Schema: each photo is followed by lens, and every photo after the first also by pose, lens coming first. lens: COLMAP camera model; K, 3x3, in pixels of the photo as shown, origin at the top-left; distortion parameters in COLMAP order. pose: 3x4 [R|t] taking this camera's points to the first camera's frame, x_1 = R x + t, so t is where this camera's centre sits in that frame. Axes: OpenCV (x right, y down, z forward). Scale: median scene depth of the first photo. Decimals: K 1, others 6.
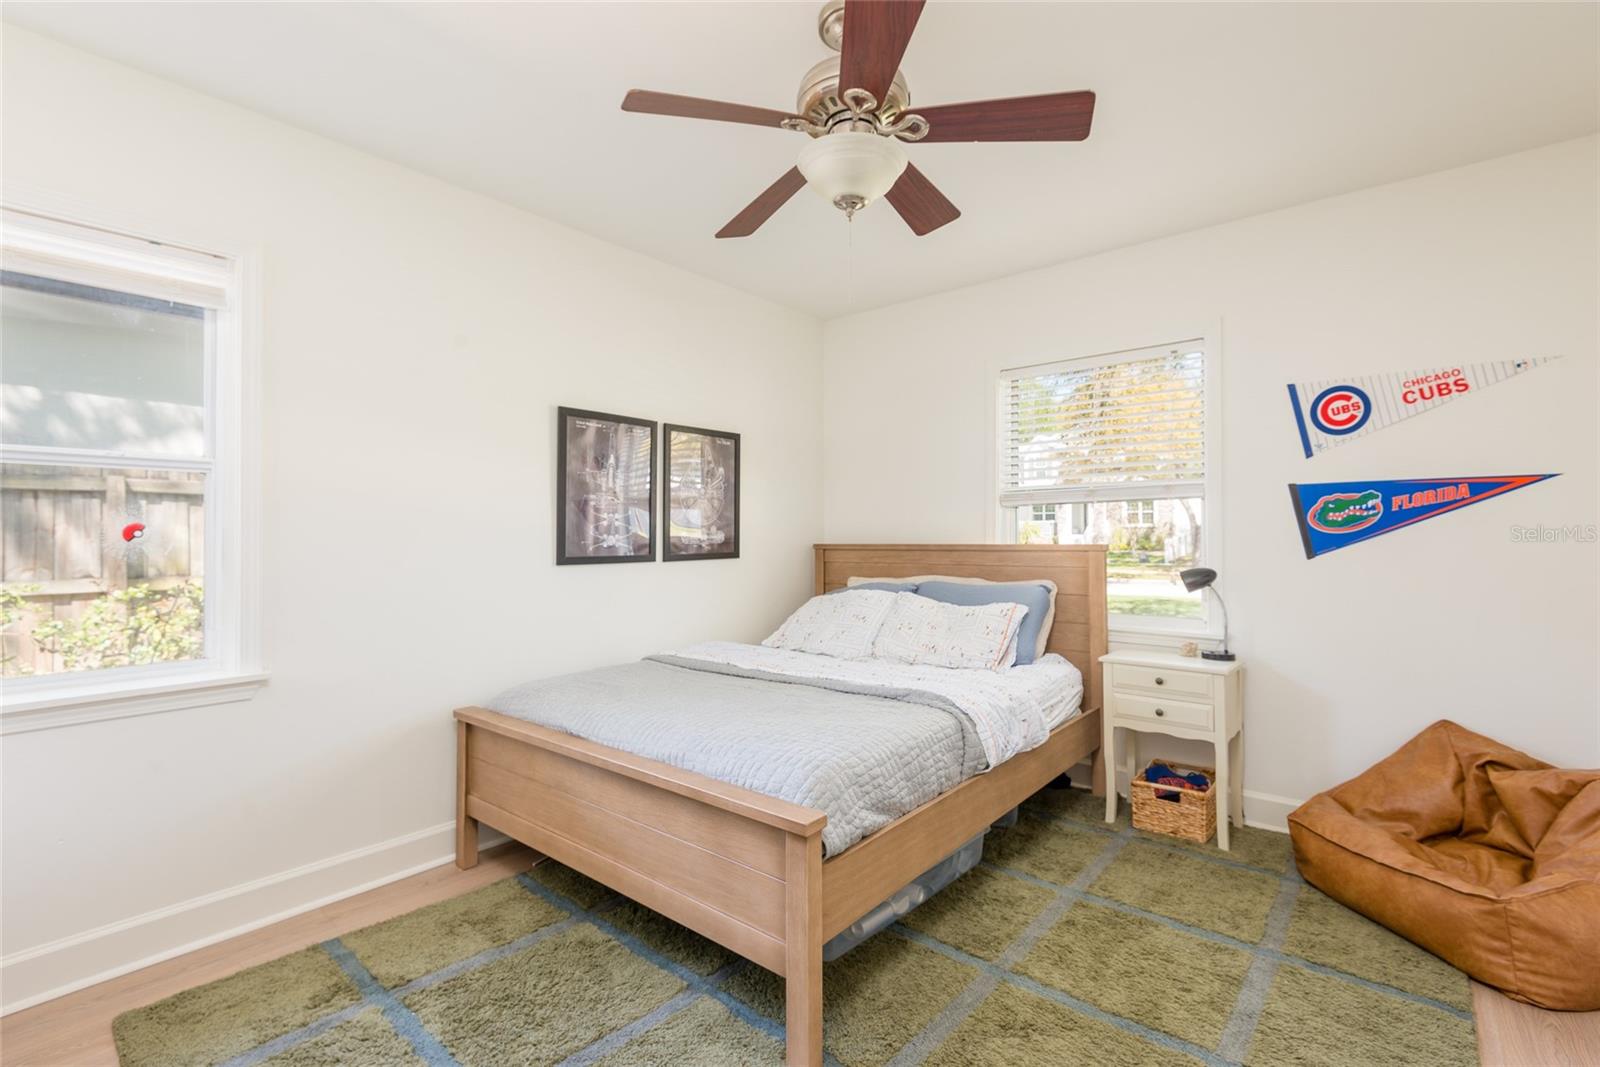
lens RADIAL K [[710.3, 0, 791.5], [0, 710.3, 528.6], [0, 0, 1]] dist [0.003979, -0.003173]
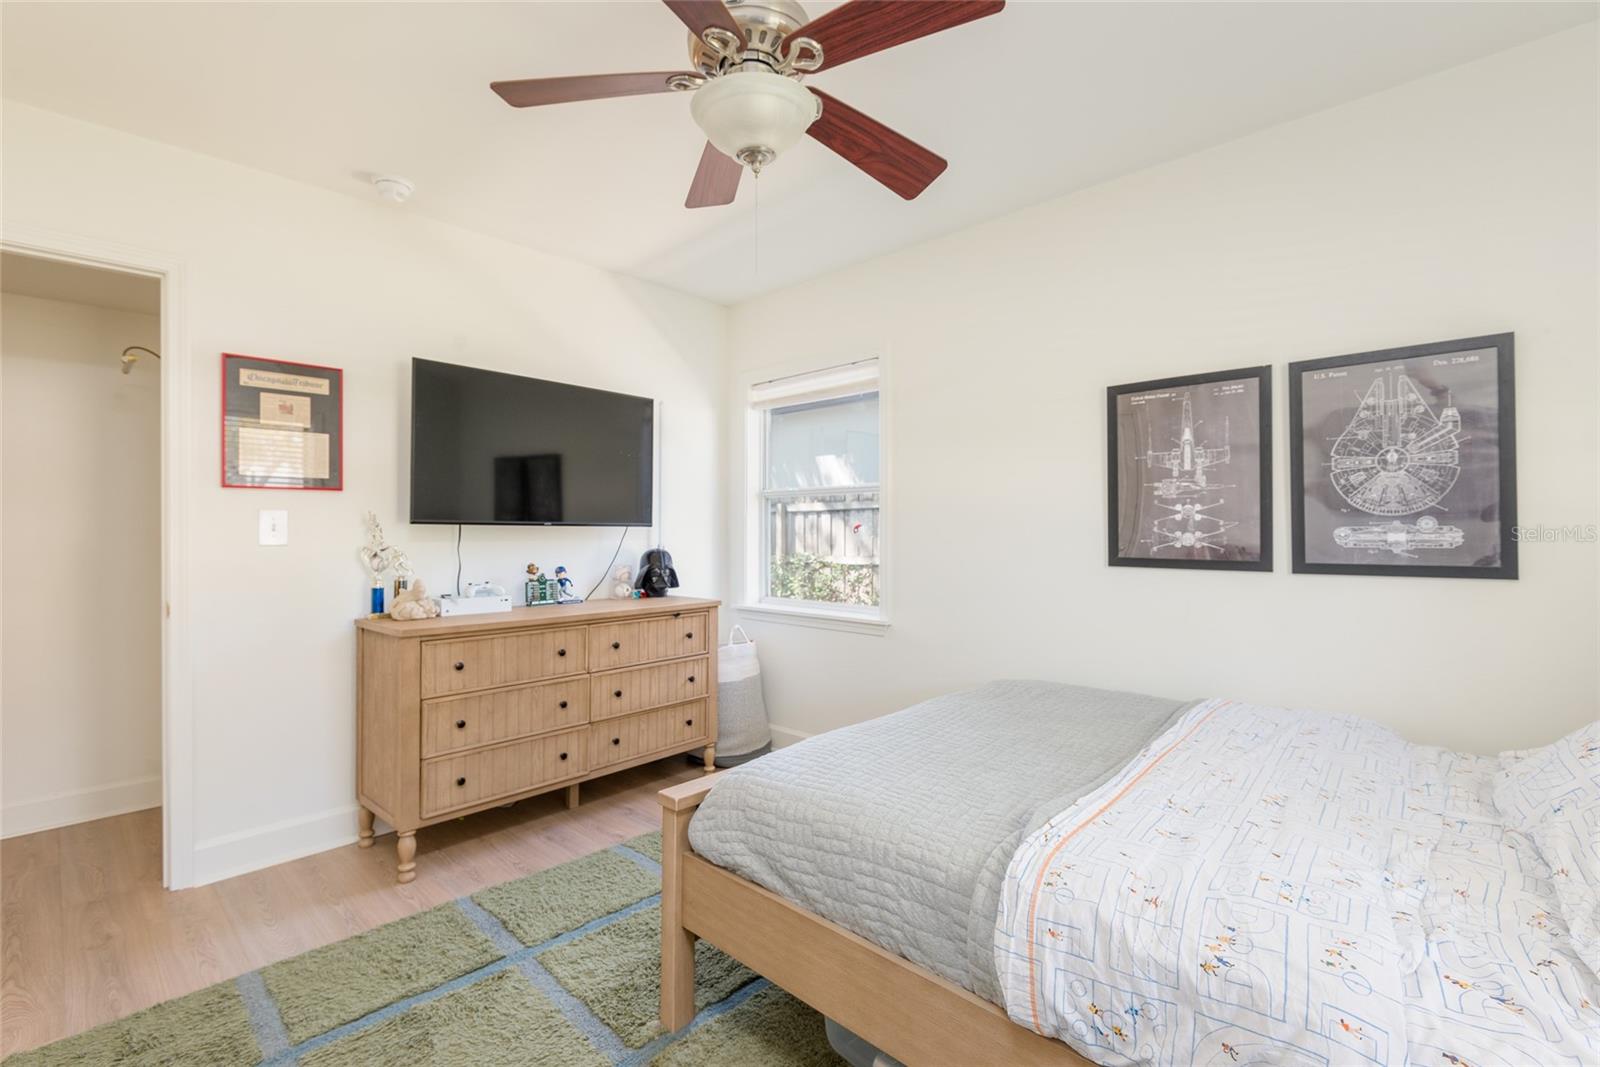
lens RADIAL K [[710.3, 0, 796.3], [0, 710.3, 529.8], [0, 0, 1]] dist [0.003979, -0.003173]
pose [[-0.060481, 0.003808, -0.998162, 0.558589], [0.008795, 0.999956, 0.003282, -0.000055], [0.998131, -0.008580, -0.060512, 0.638364]]
